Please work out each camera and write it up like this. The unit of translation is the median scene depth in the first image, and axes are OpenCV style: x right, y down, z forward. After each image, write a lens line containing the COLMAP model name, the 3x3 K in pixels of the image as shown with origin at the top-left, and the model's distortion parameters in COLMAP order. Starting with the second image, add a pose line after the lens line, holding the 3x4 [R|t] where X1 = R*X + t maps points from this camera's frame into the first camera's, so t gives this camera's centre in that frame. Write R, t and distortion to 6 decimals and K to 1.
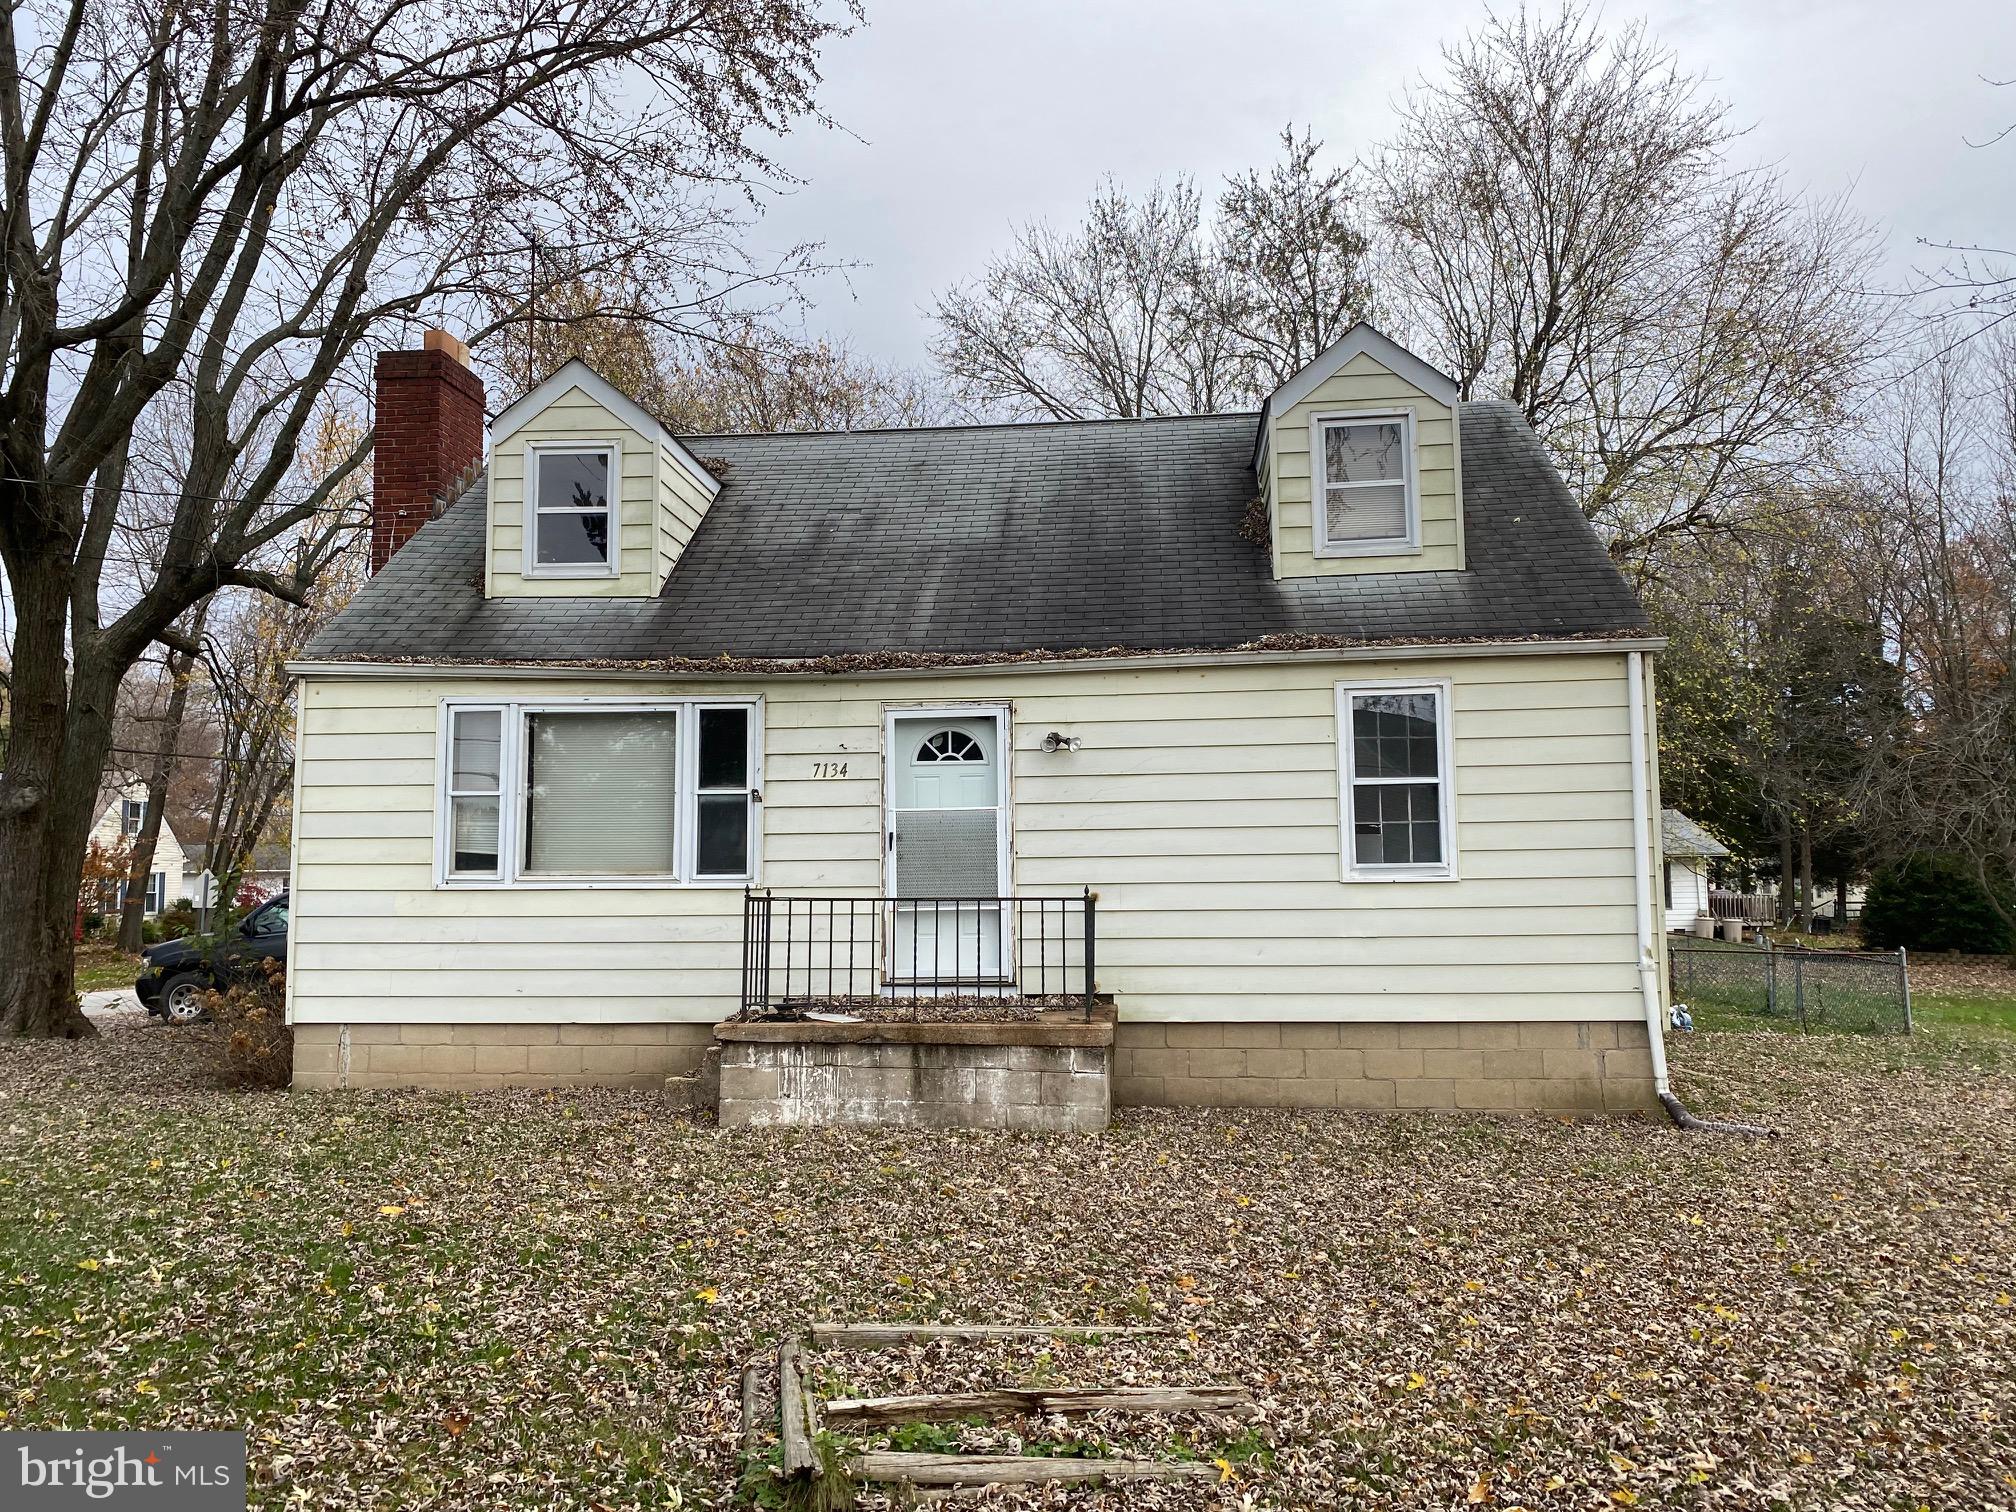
lens RADIAL K [[1513.9, 0, 1003.9], [0, 1513.9, 757.0], [0, 0, 1]] dist [0.003364, -0.004449]
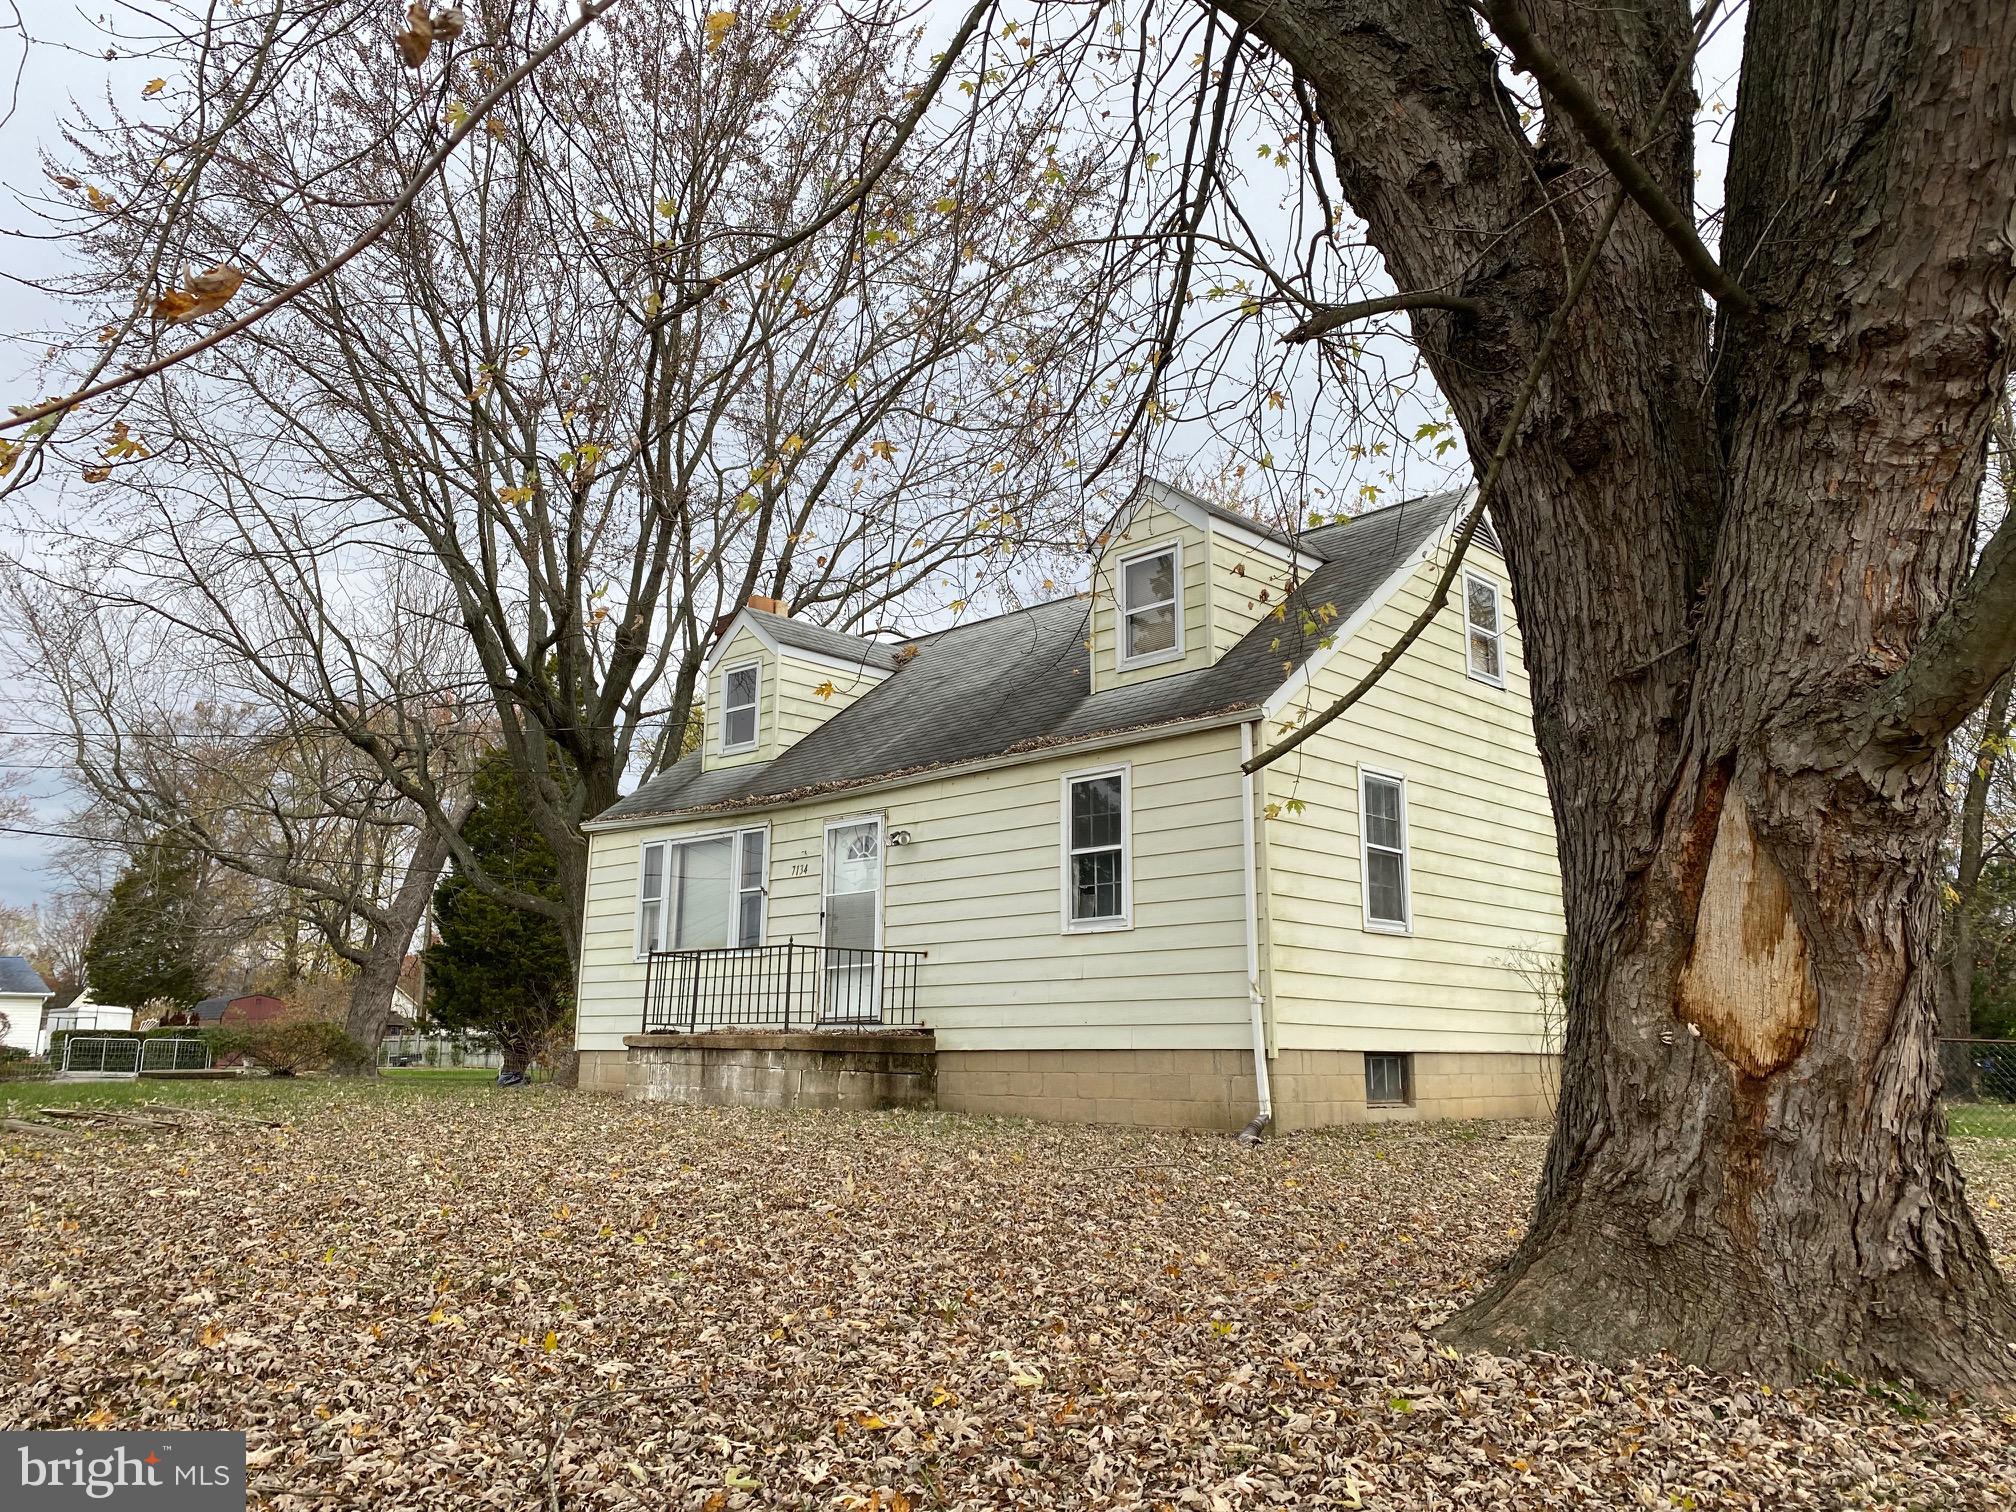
lens RADIAL K [[1502.8, 0, 1013.0], [0, 1502.8, 693.6], [0, 0, 1]] dist [0.003017, 0.000118]
pose [[0.789362, -0.131760, -0.599622, 0.963439], [0.047391, 0.986861, -0.154464, 0.076924], [0.612096, 0.093511, 0.785235, -0.003421]]
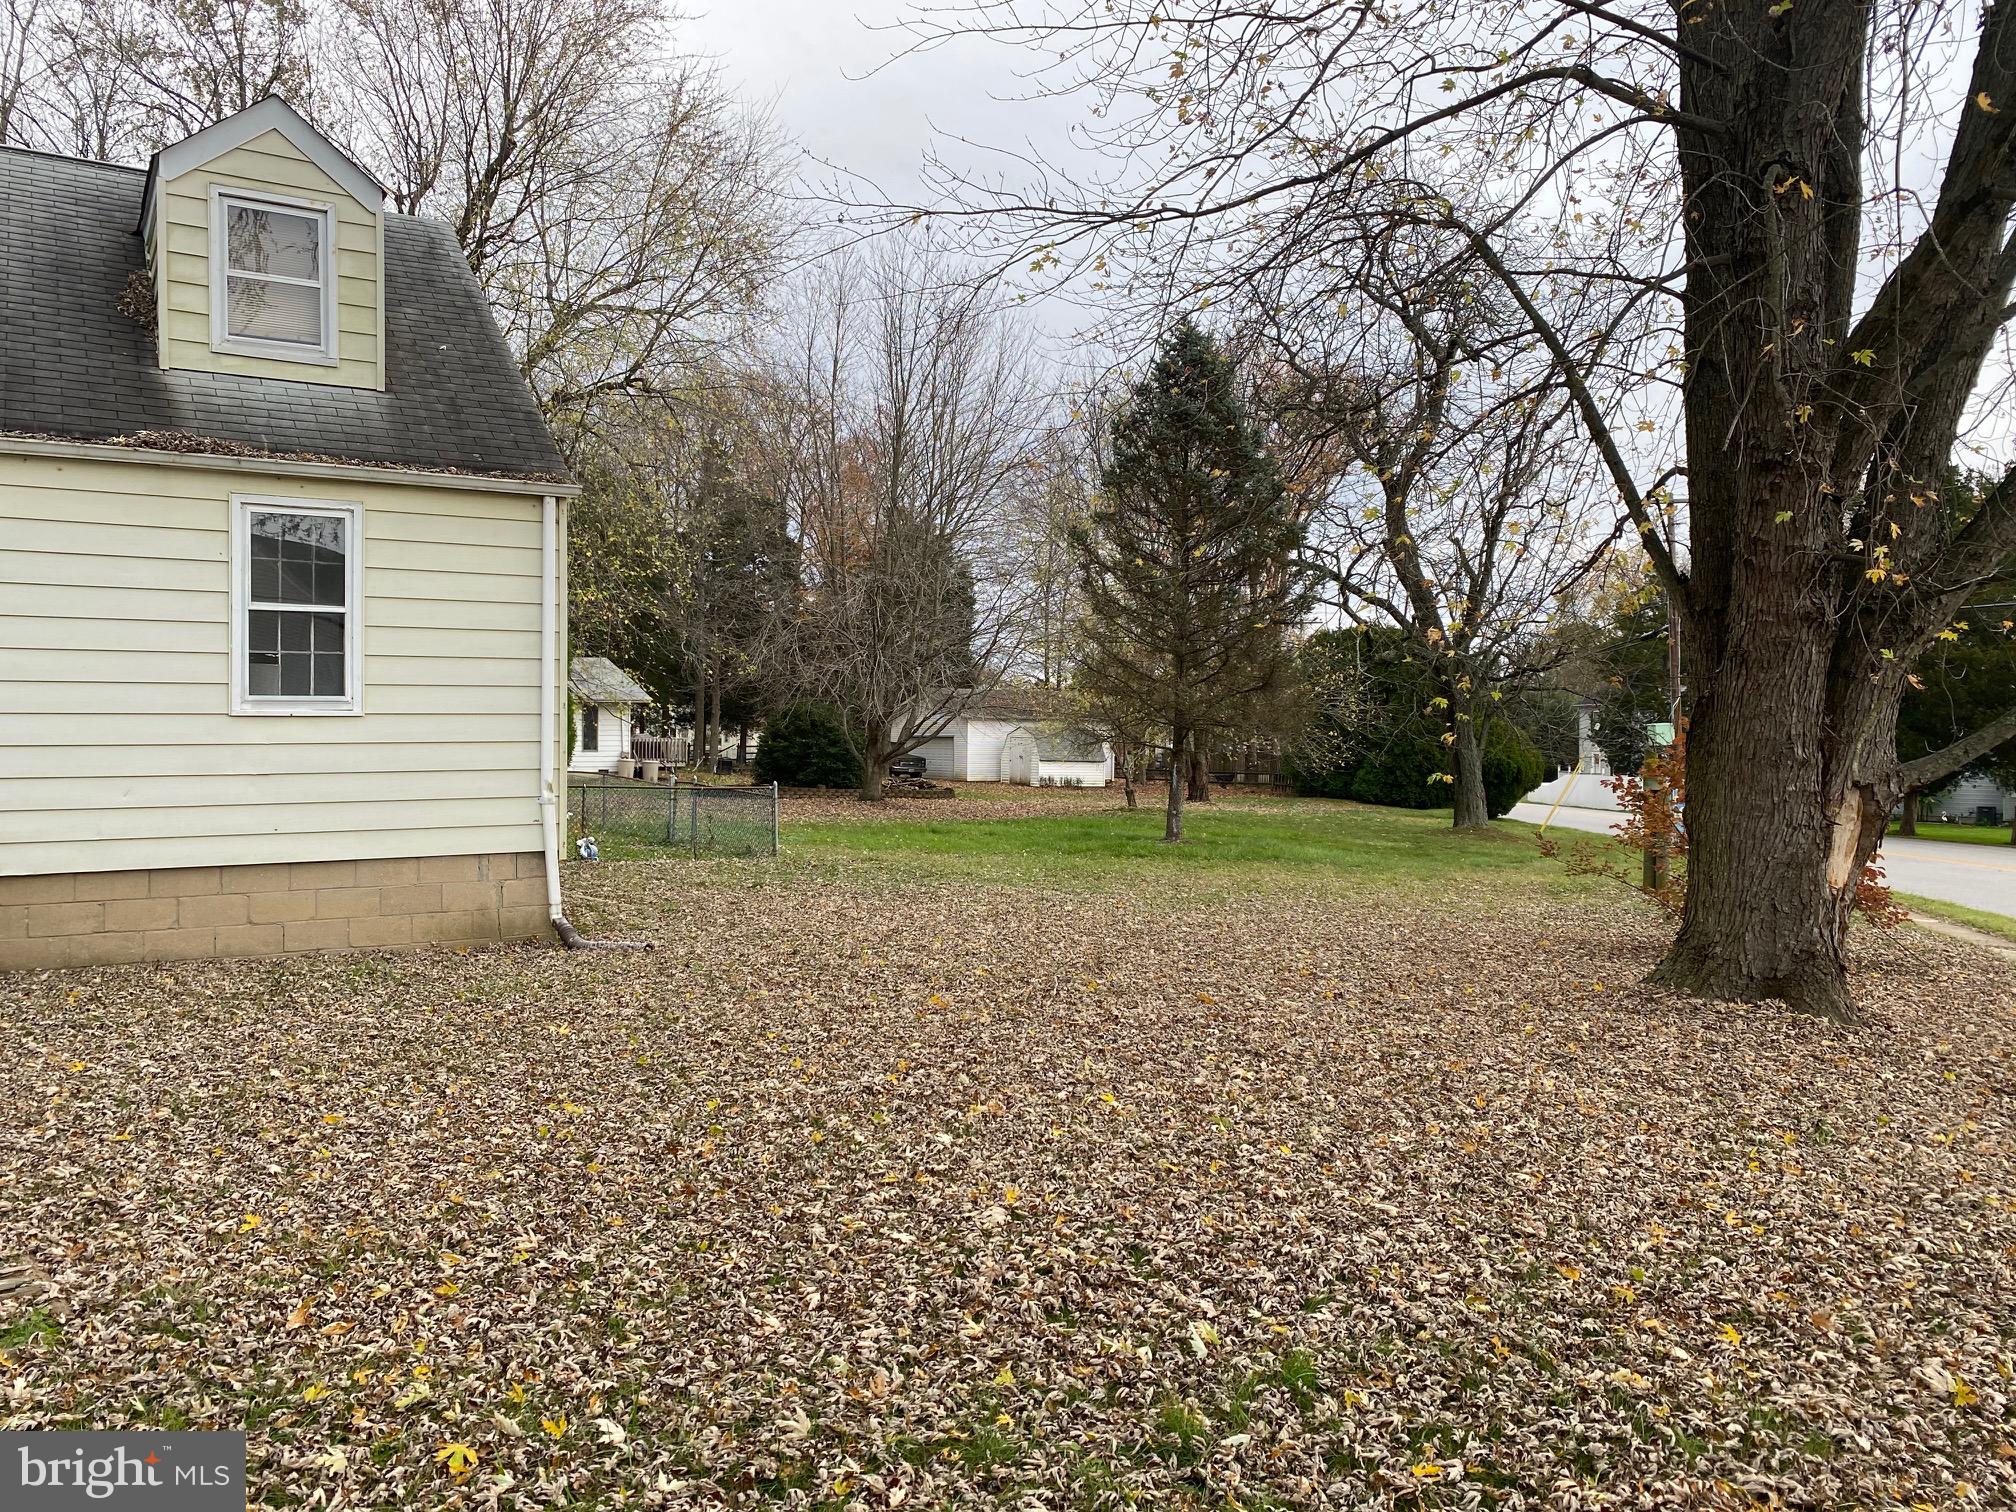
lens RADIAL K [[1511.9, 0, 1012.6], [0, 1511.9, 754.5], [0, 0, 1]] dist [-0.006283, -0.004685]
pose [[0.777948, 0.001129, 0.628327, 0.017942], [-0.065034, 0.994772, 0.078732, 0.003843], [-0.624954, -0.102112, 0.773955, -0.004528]]
